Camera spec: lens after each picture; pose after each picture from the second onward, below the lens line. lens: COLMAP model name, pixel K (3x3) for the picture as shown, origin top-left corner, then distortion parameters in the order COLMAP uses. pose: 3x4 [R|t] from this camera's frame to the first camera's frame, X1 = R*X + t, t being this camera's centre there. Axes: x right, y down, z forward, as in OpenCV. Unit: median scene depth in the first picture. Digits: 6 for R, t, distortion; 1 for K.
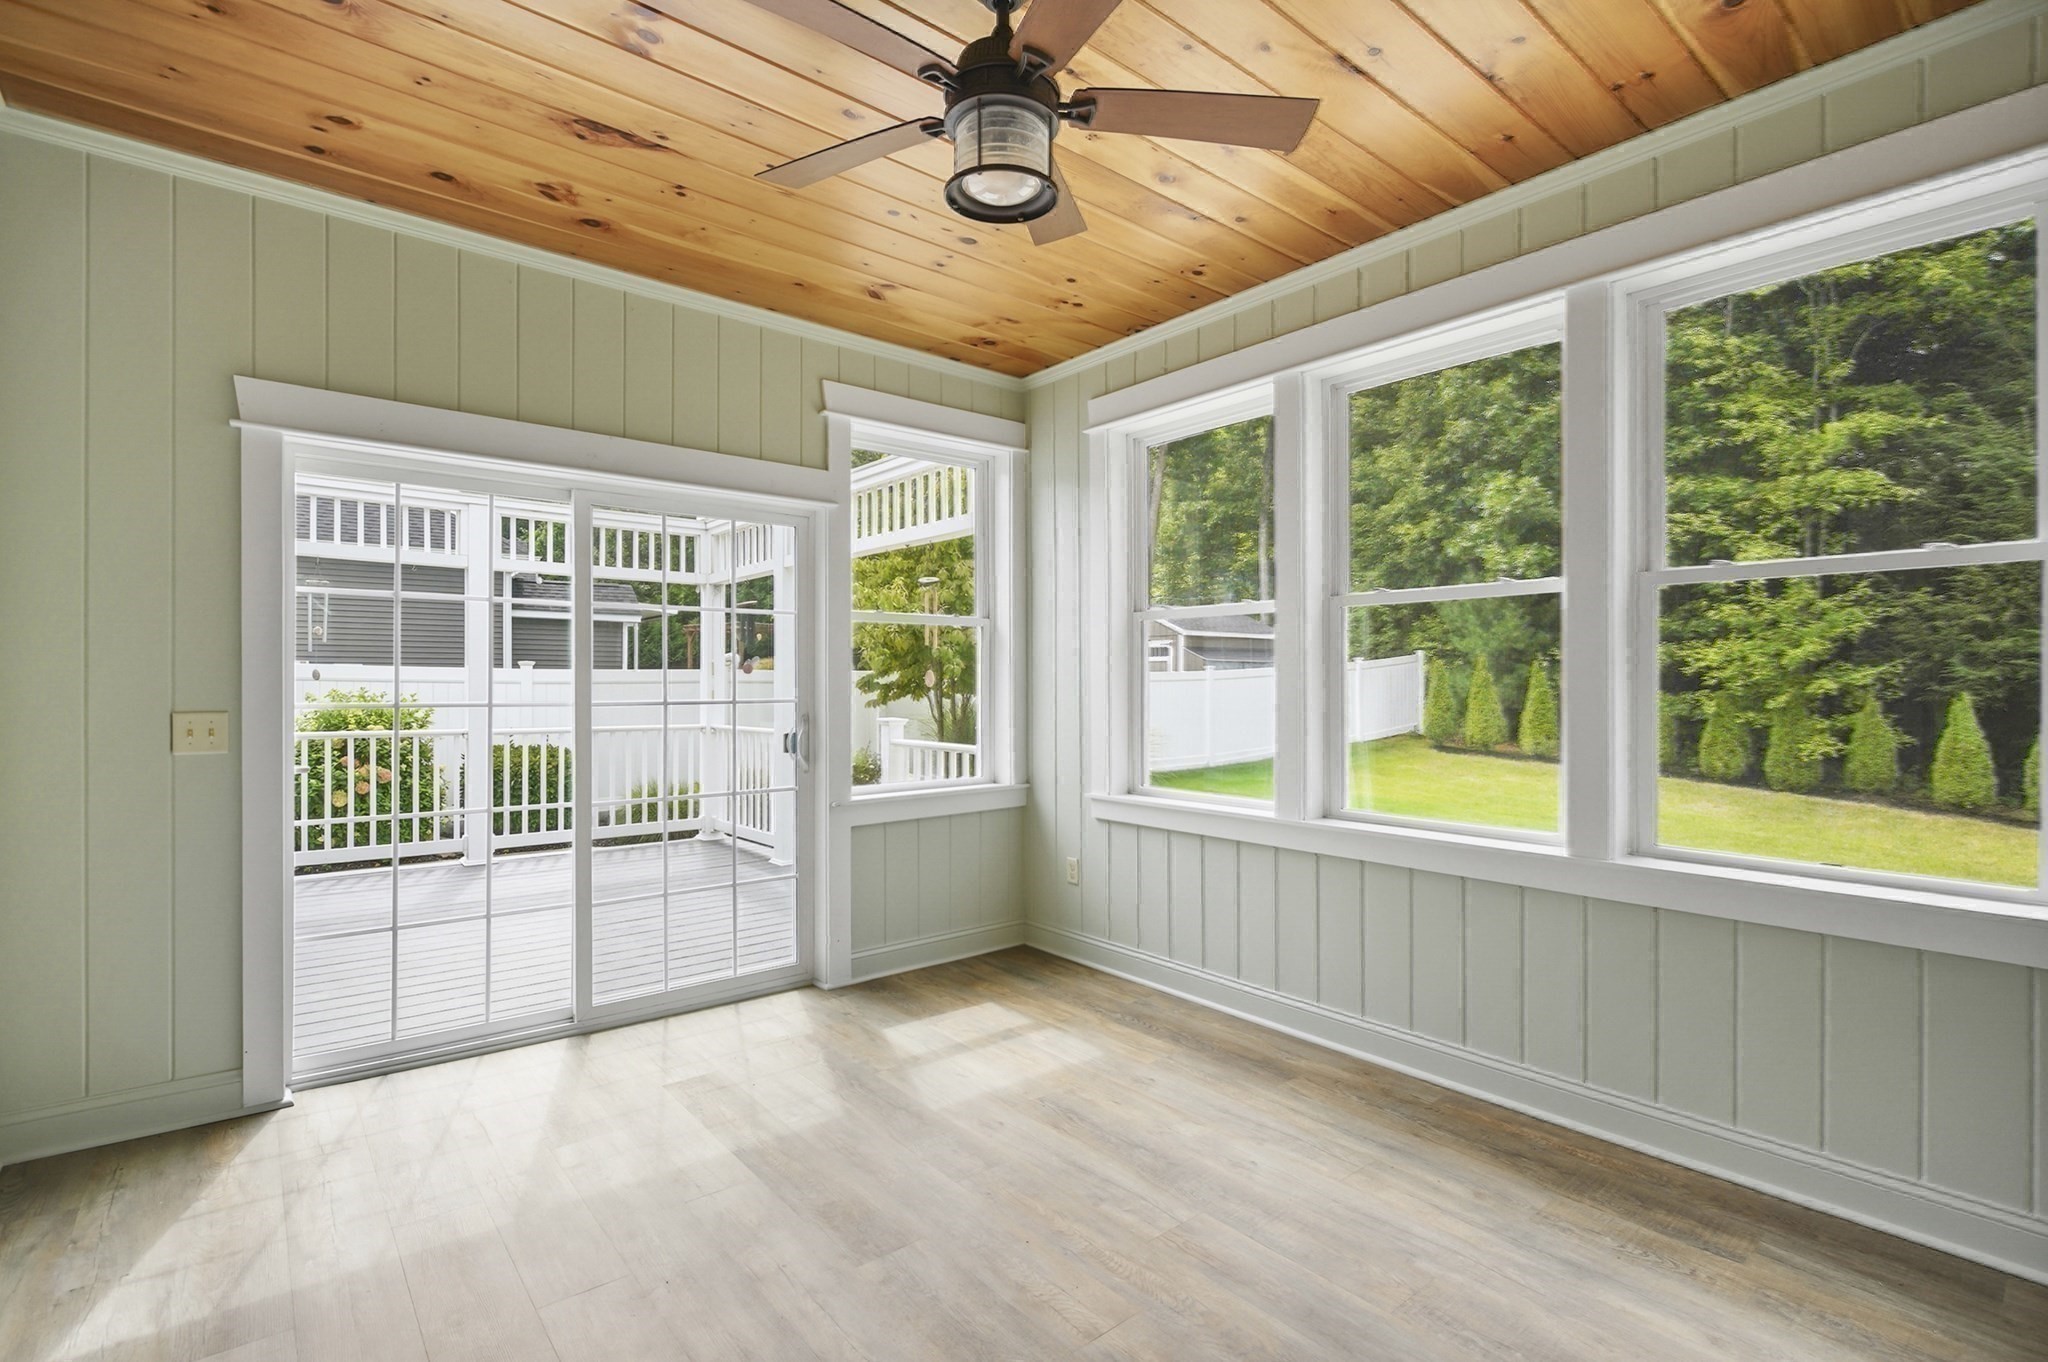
lens RADIAL K [[951.6, 0, 1019.6], [0, 951.6, 681.4], [0, 0, 1]] dist [0.001422, 0.000050]
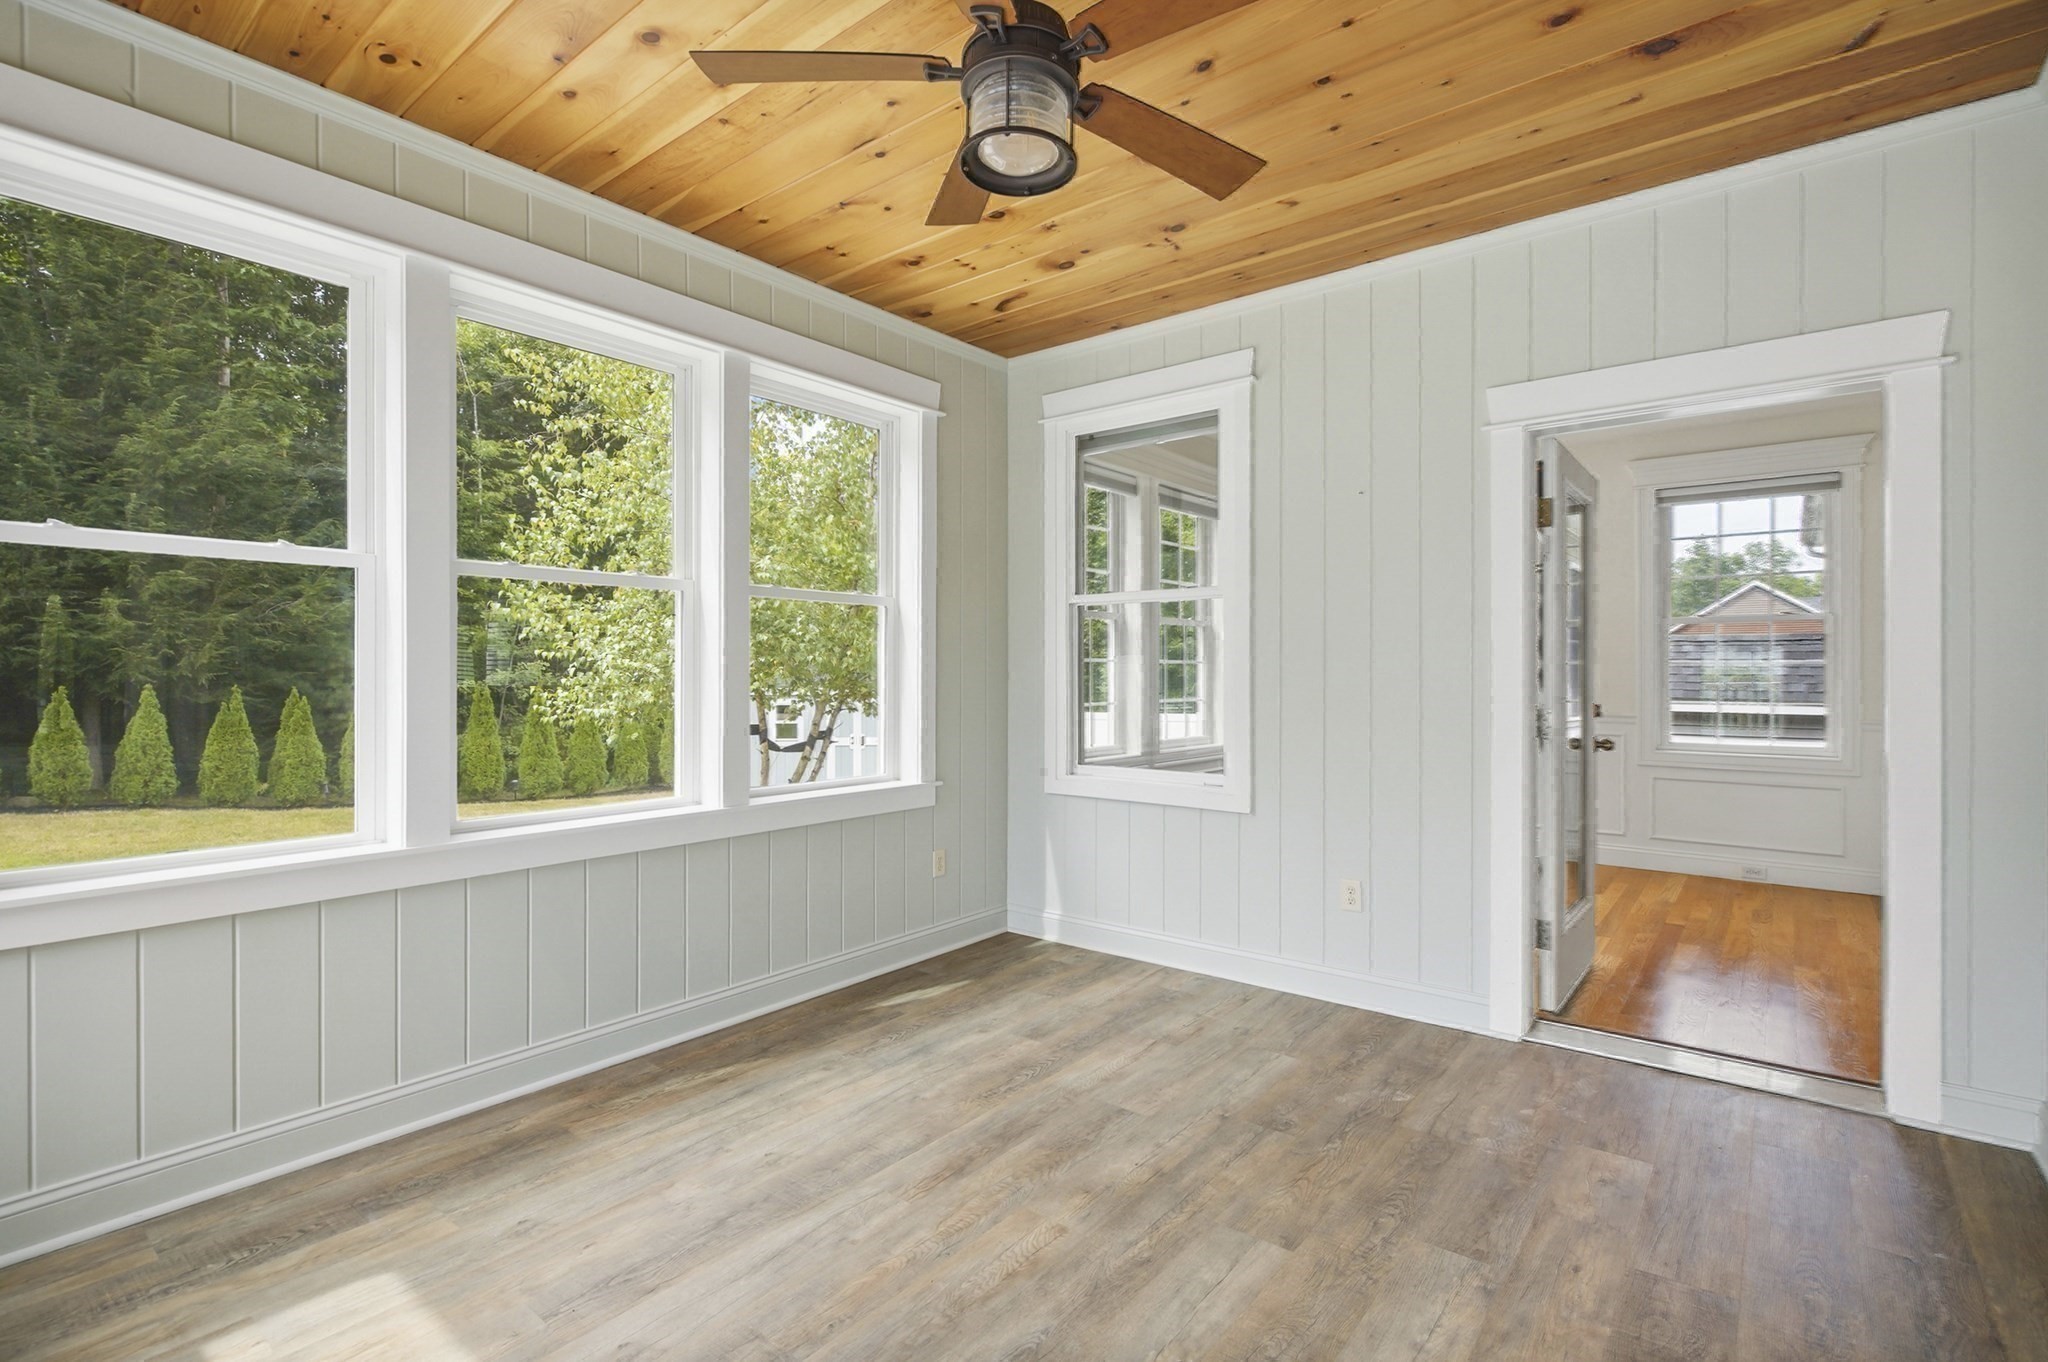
lens RADIAL K [[951.6, 0, 1013.0], [0, 951.6, 675.3], [0, 0, 1]] dist [0.001422, 0.000050]
pose [[-0.193764, -0.002805, 0.981044, -0.737309], [0.000636, 0.999995, 0.002985, 0.007679], [-0.981048, 0.001202, -0.193762, 0.906721]]
